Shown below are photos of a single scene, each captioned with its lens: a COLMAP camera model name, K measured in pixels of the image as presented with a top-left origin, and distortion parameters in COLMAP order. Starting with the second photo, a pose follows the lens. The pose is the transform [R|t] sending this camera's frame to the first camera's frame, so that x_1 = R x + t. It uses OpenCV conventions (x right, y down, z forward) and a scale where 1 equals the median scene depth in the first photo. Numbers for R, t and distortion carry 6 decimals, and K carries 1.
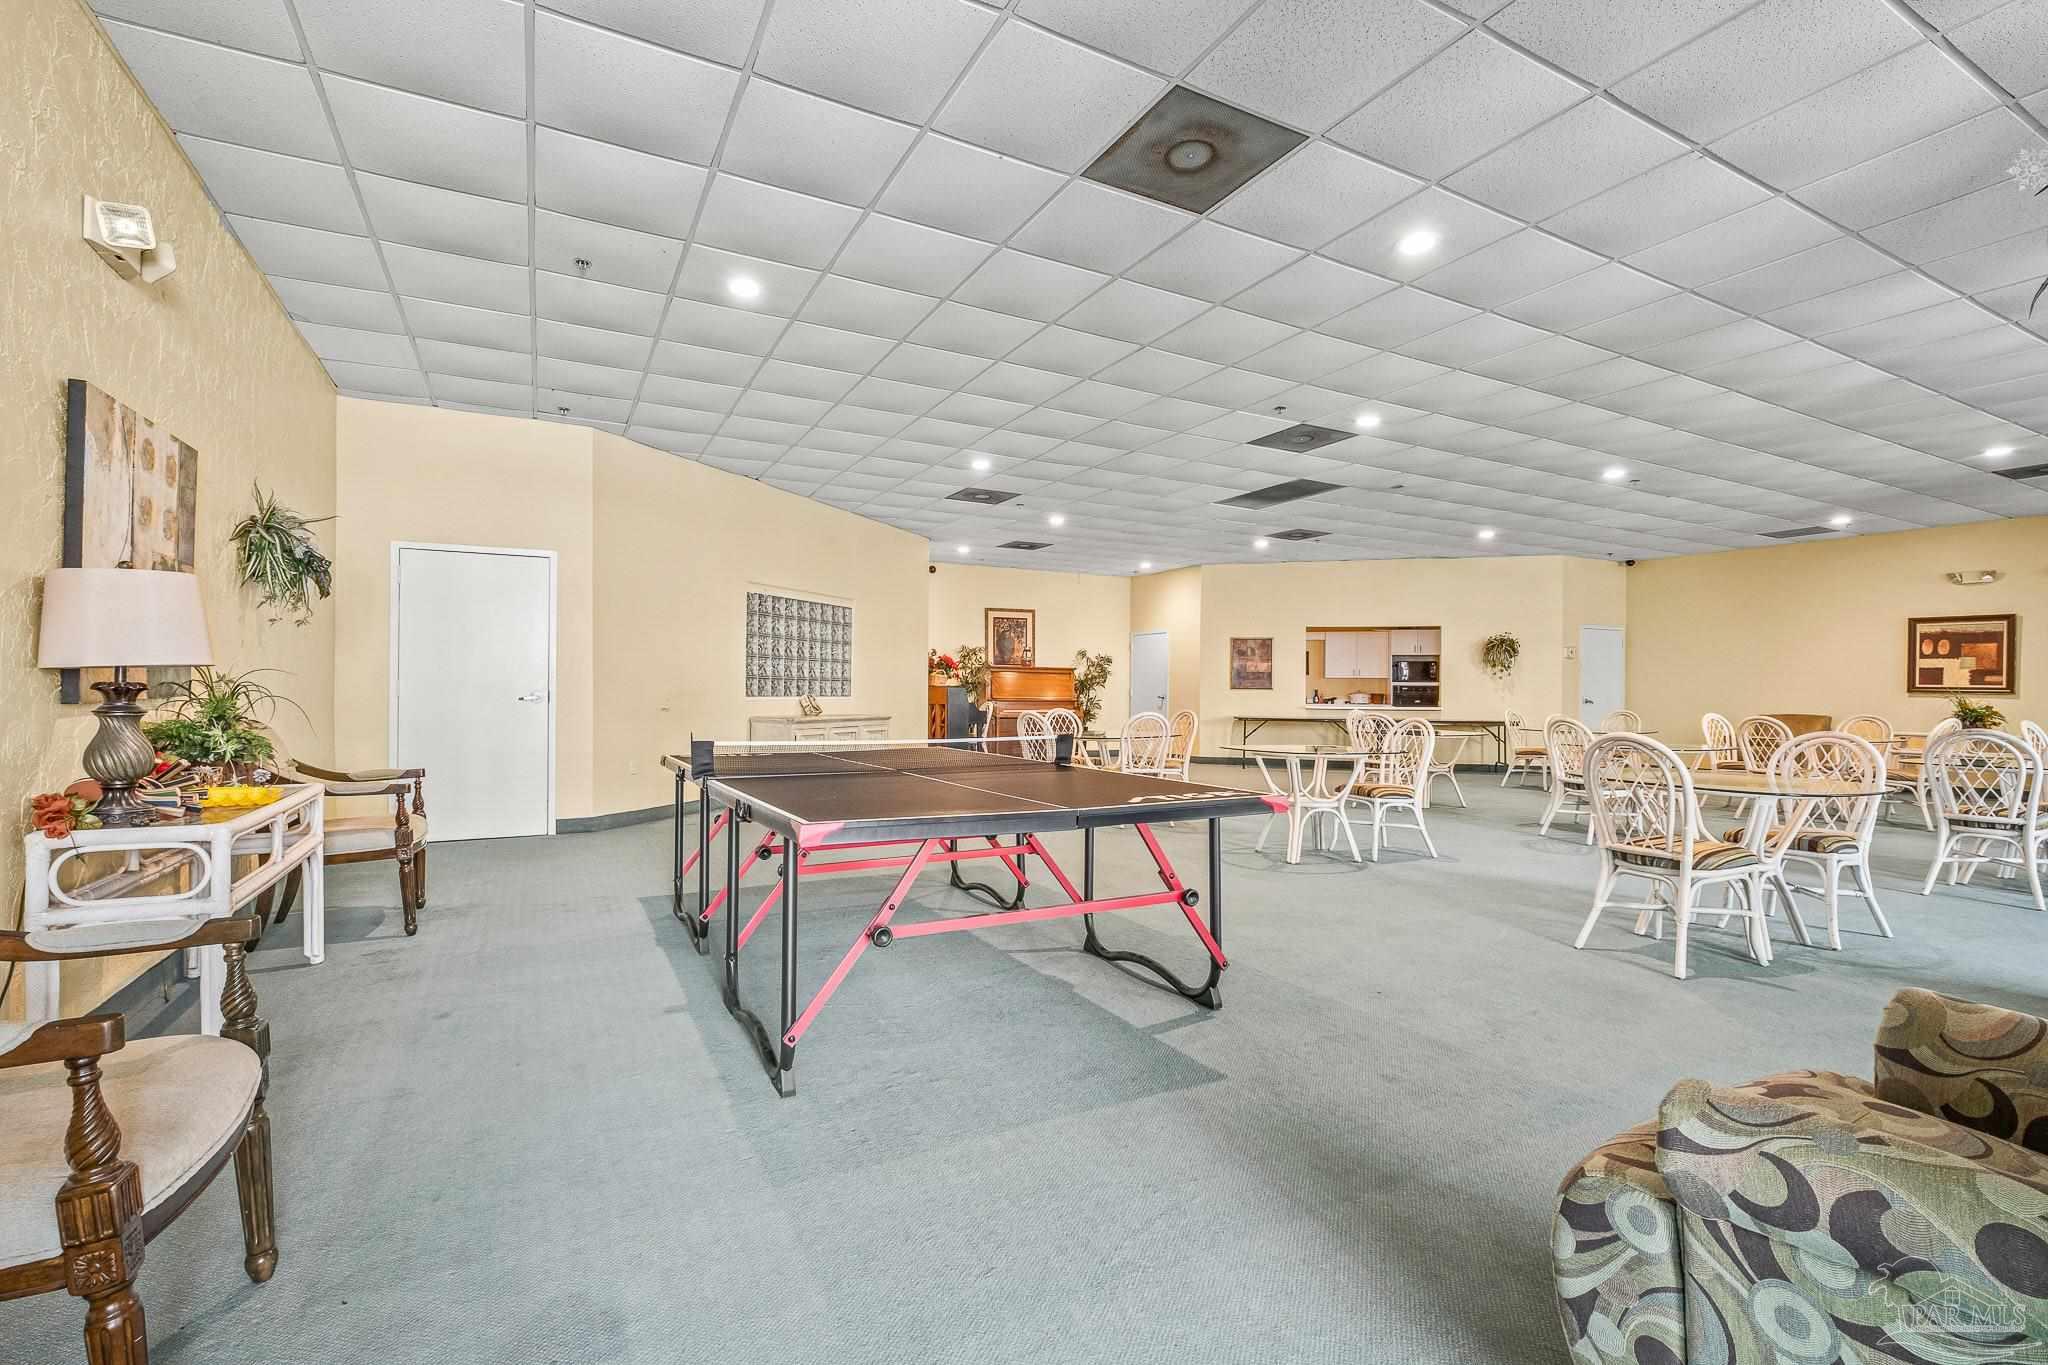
lens RADIAL K [[907.1, 0, 1024.0], [0, 907.1, 682.5], [0, 0, 1]] dist [-0.000873, 0.000007]
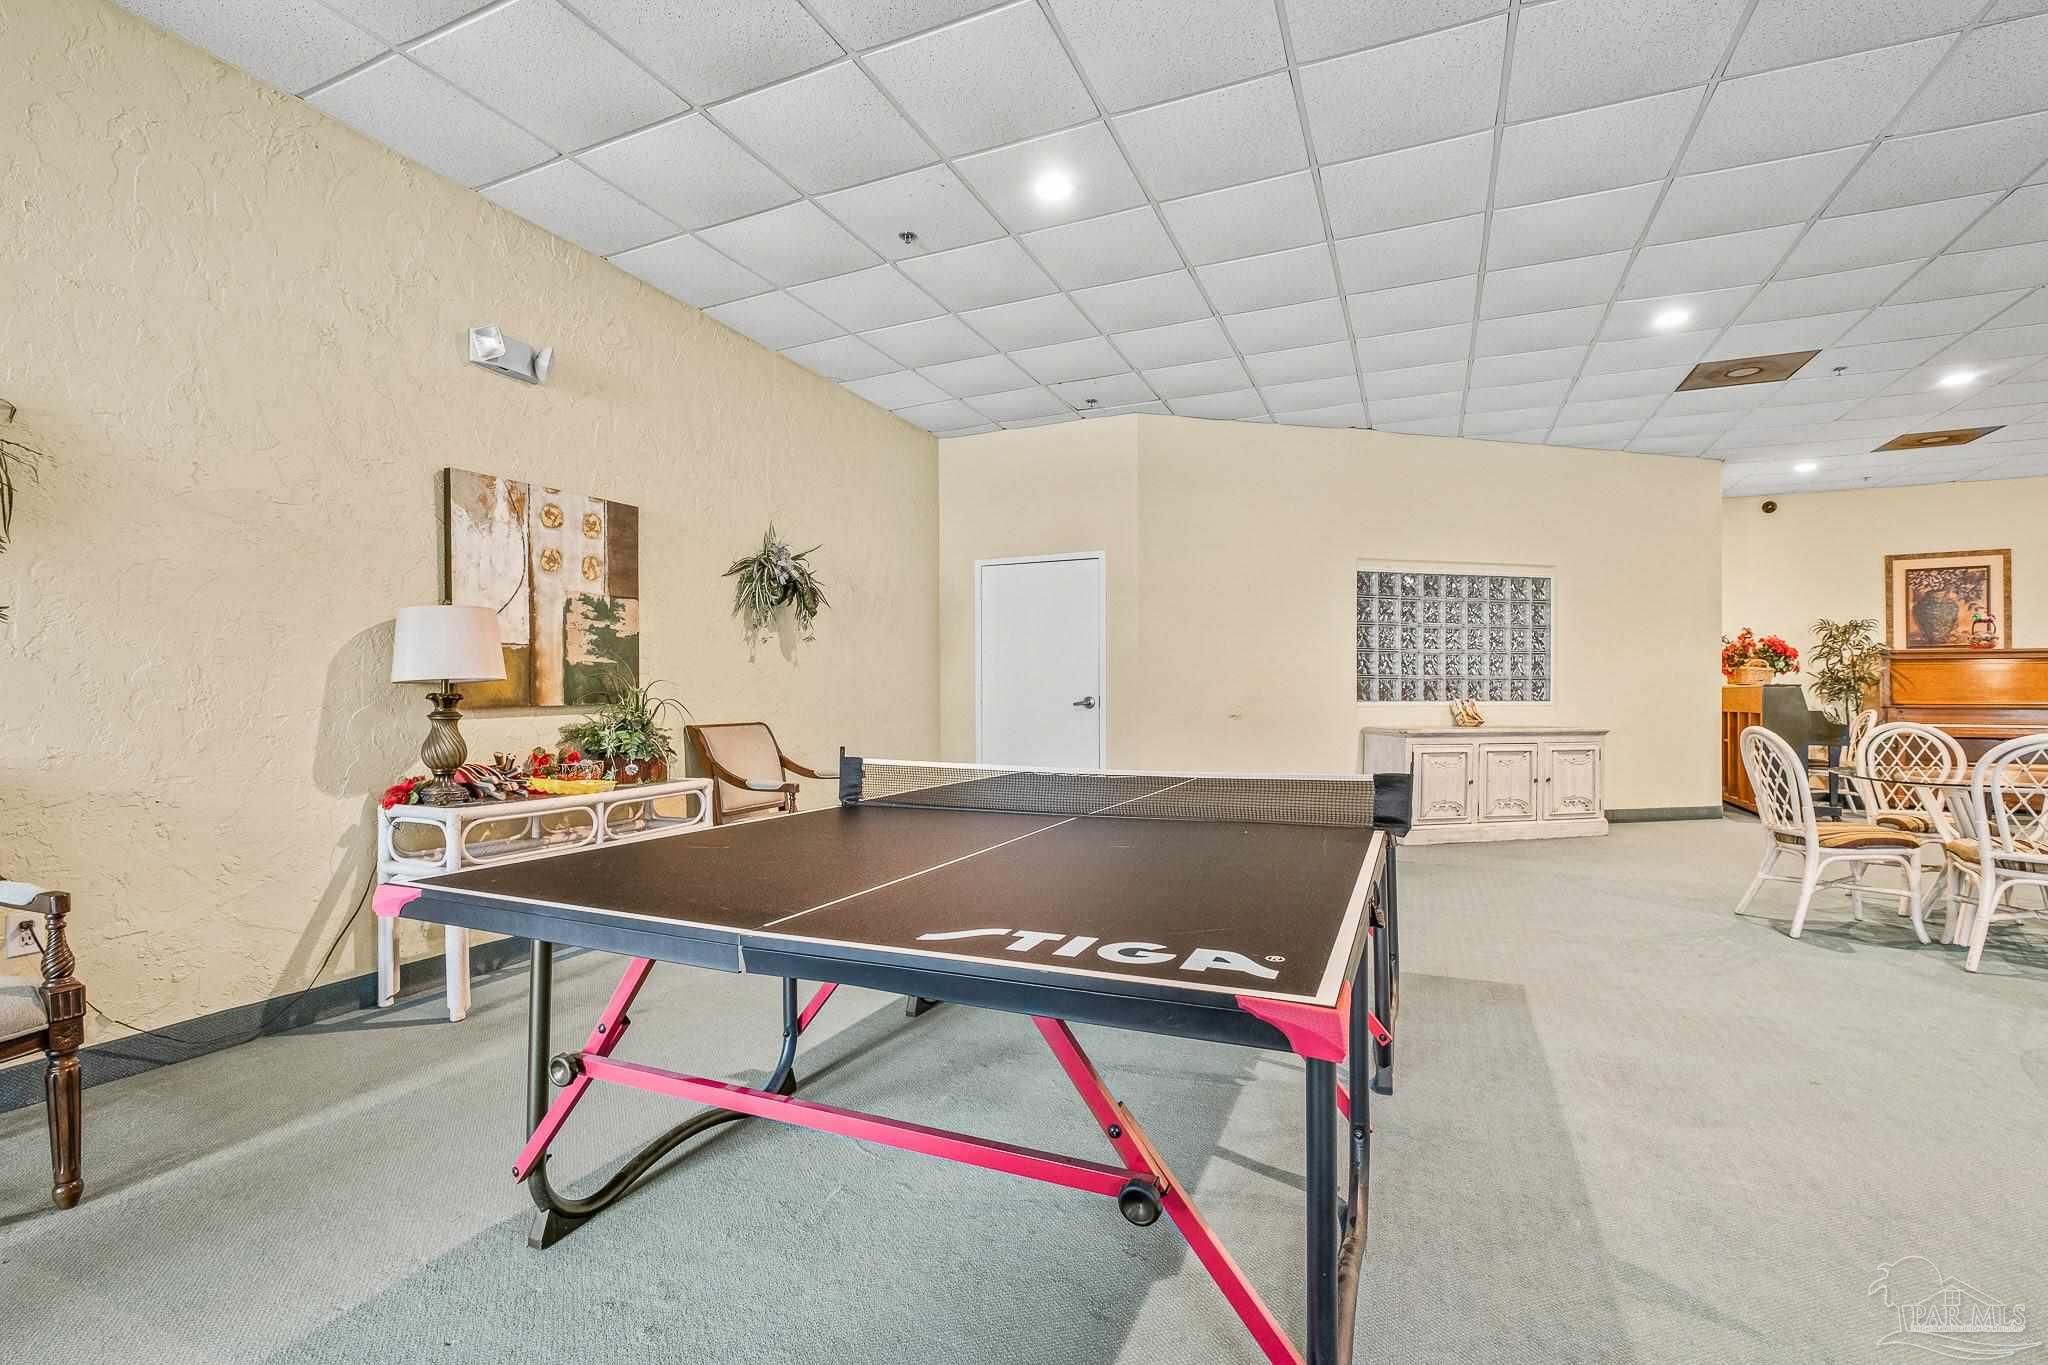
lens RADIAL K [[941.0, 0, 1018.5], [0, 941.0, 697.5], [0, 0, 1]] dist [-0.008933, -0.000034]
pose [[0.604570, -0.006738, -0.796523, 0.329196], [0.014913, 0.999885, 0.002860, 0.008143], [0.796412, -0.013607, 0.604601, 0.482065]]
